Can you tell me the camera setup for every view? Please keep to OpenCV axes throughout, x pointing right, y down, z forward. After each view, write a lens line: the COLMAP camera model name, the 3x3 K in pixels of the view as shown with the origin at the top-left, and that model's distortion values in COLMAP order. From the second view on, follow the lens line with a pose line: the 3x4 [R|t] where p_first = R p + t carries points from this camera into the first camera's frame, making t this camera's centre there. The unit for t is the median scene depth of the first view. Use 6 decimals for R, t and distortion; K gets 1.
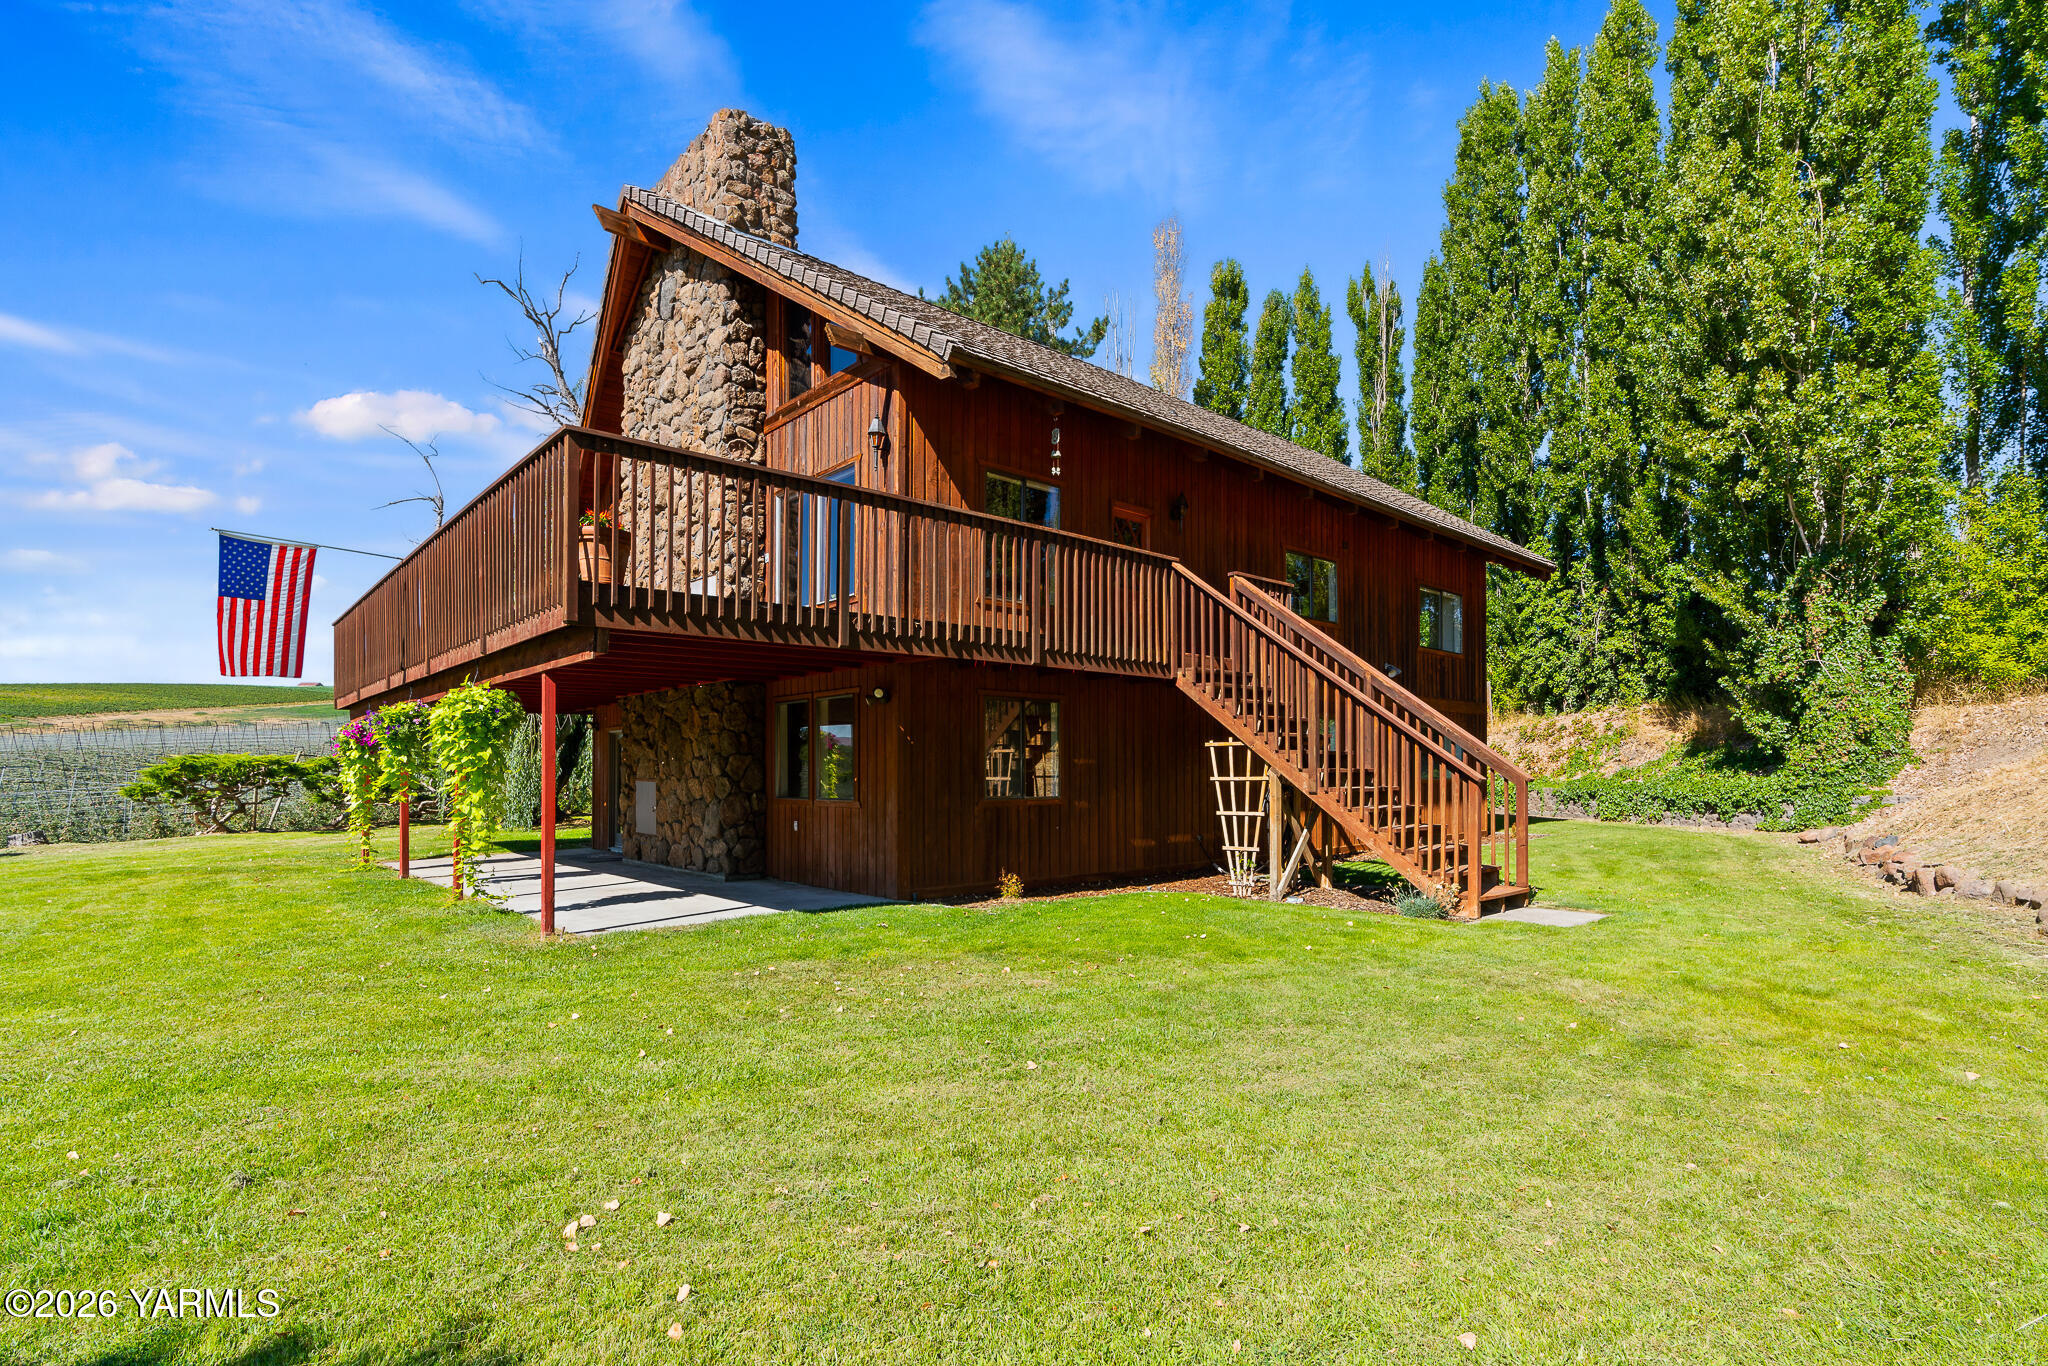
lens RADIAL K [[927.1, 0, 1075.6], [0, 927.1, 760.3], [0, 0, 1]] dist [-0.016756, 0.006354]
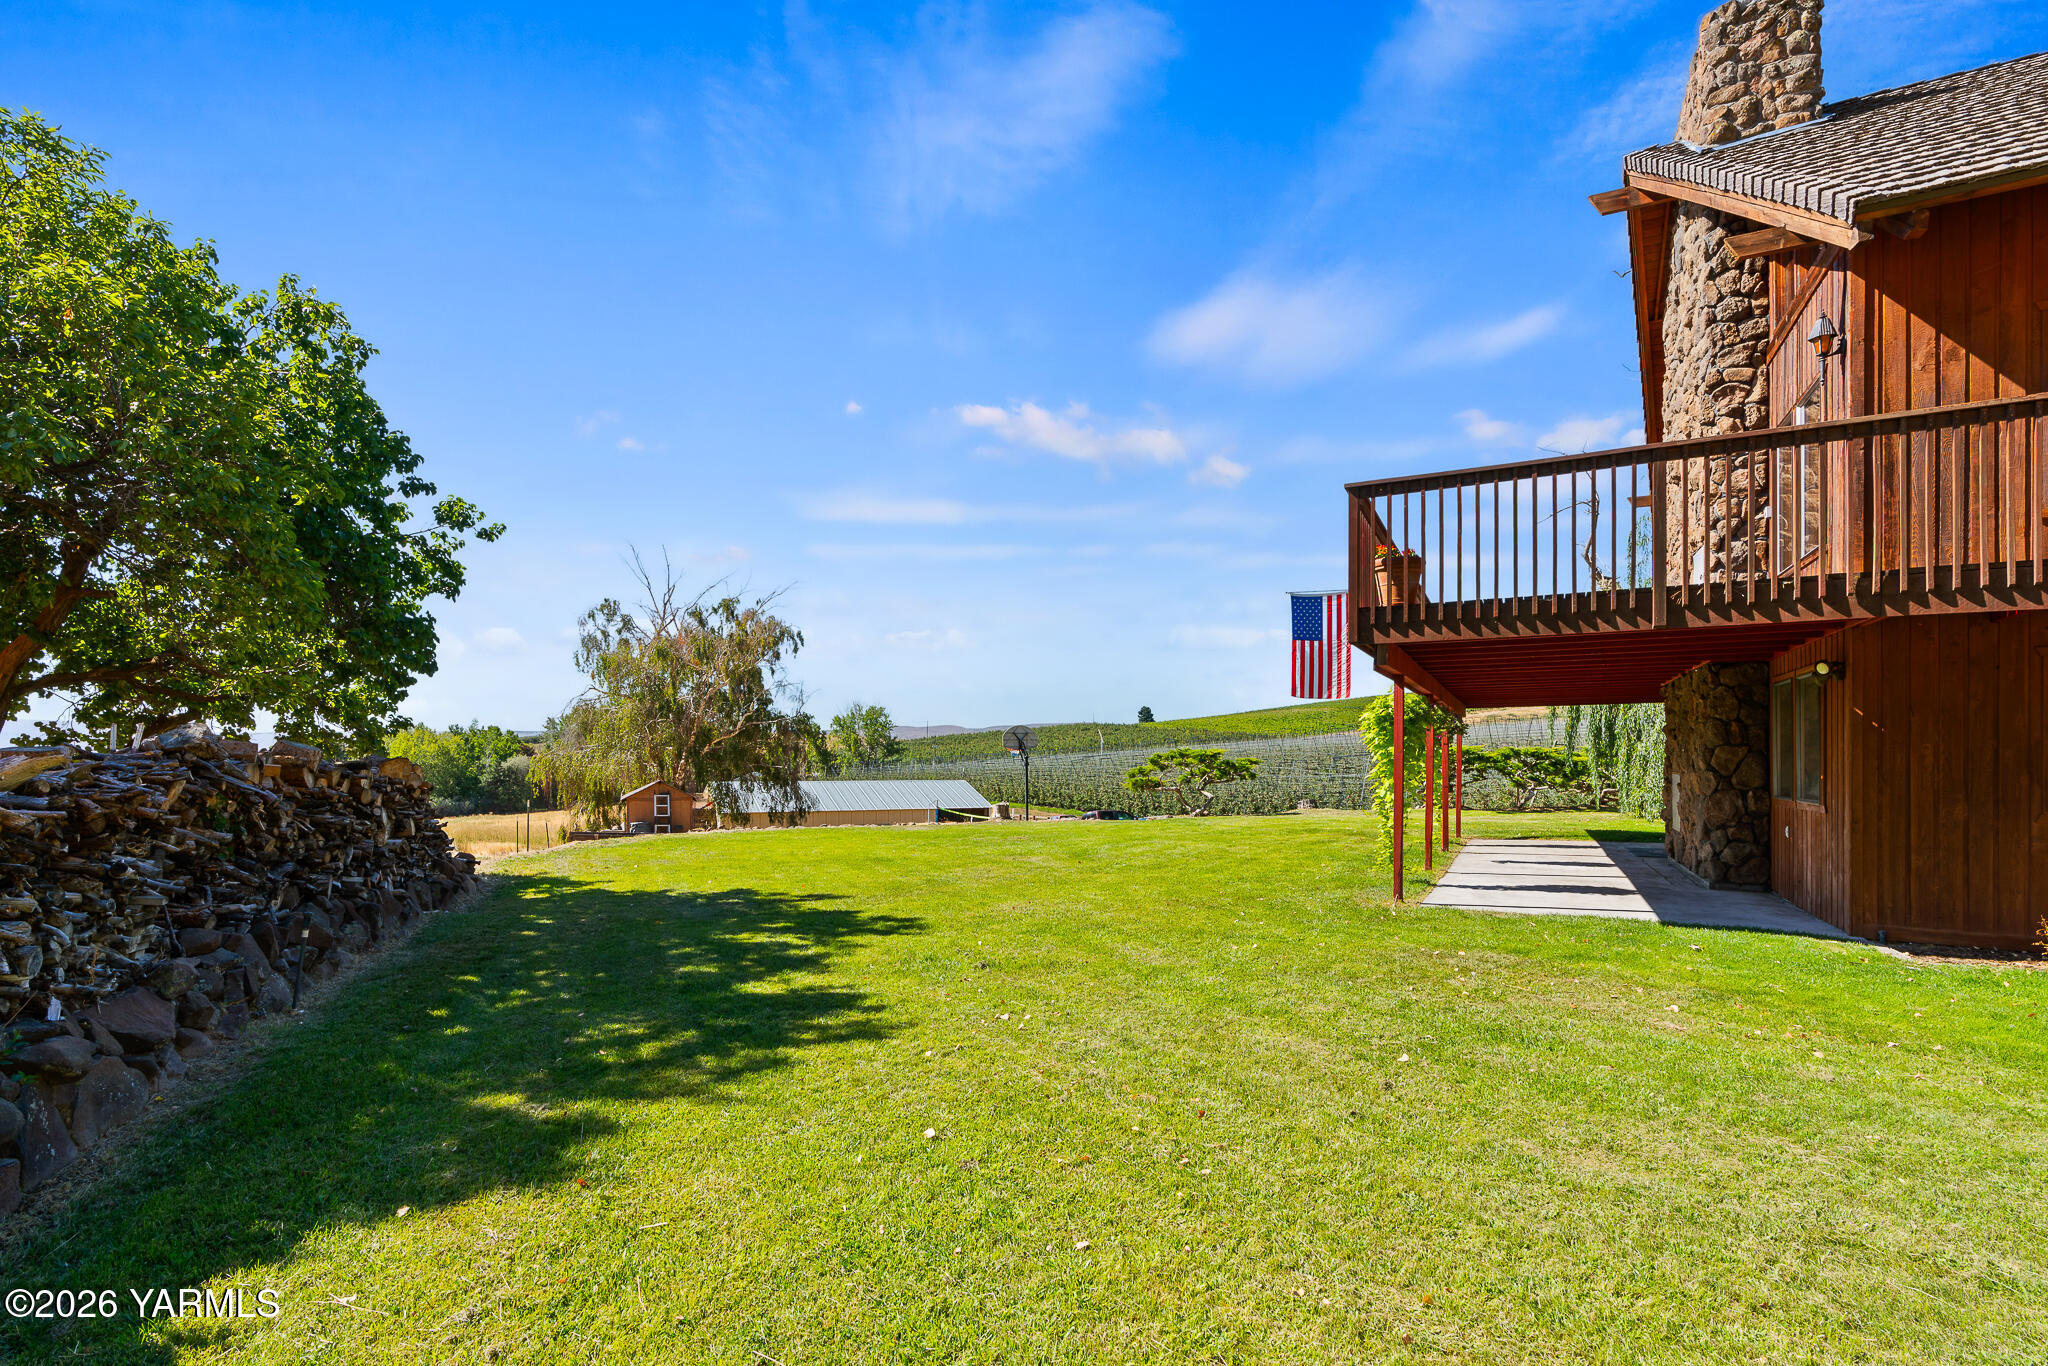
lens RADIAL K [[927.1, 0, 1025.9], [0, 927.1, 757.1], [0, 0, 1]] dist [-0.016756, 0.006354]
pose [[0.367296, 0.003685, -0.930097, 0.200881], [0.004180, 0.999976, 0.005613, -0.003102], [0.930095, -0.005949, 0.367272, 0.063547]]
